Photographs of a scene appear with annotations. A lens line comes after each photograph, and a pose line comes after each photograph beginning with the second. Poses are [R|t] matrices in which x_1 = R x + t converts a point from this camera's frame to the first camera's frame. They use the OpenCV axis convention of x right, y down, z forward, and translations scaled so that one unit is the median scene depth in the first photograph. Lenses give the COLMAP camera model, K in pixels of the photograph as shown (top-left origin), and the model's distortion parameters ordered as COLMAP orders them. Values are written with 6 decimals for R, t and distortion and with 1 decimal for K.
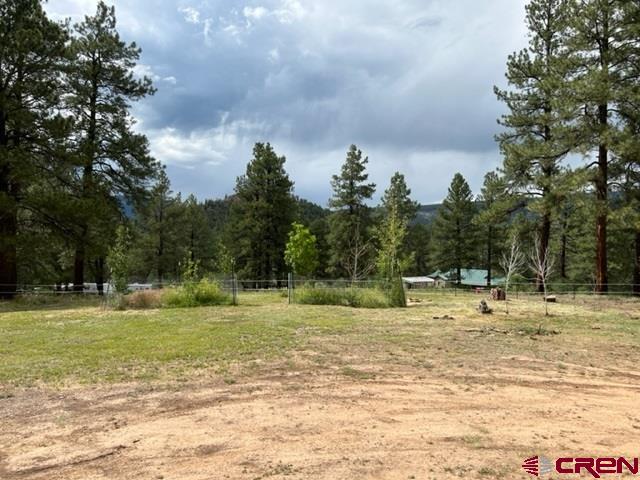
lens RADIAL K [[465.3, 0, 320.0], [0, 465.3, 240.0], [0, 0, 1]] dist [0.084324, -0.148354]
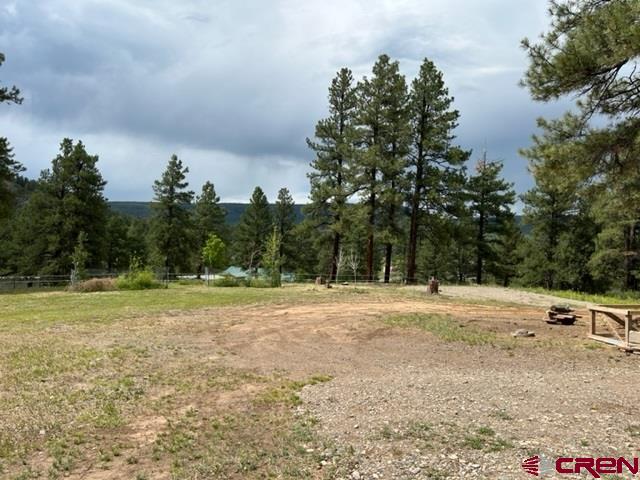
lens RADIAL K [[492.2, 0, 320.0], [0, 492.2, 240.0], [0, 0, 1]] dist [-0.001481, -0.262816]
pose [[0.879441, 0.029981, 0.475062, -0.173462], [-0.032016, 0.999480, -0.003807, -0.007236], [-0.474930, -0.011862, 0.879944, -0.198347]]
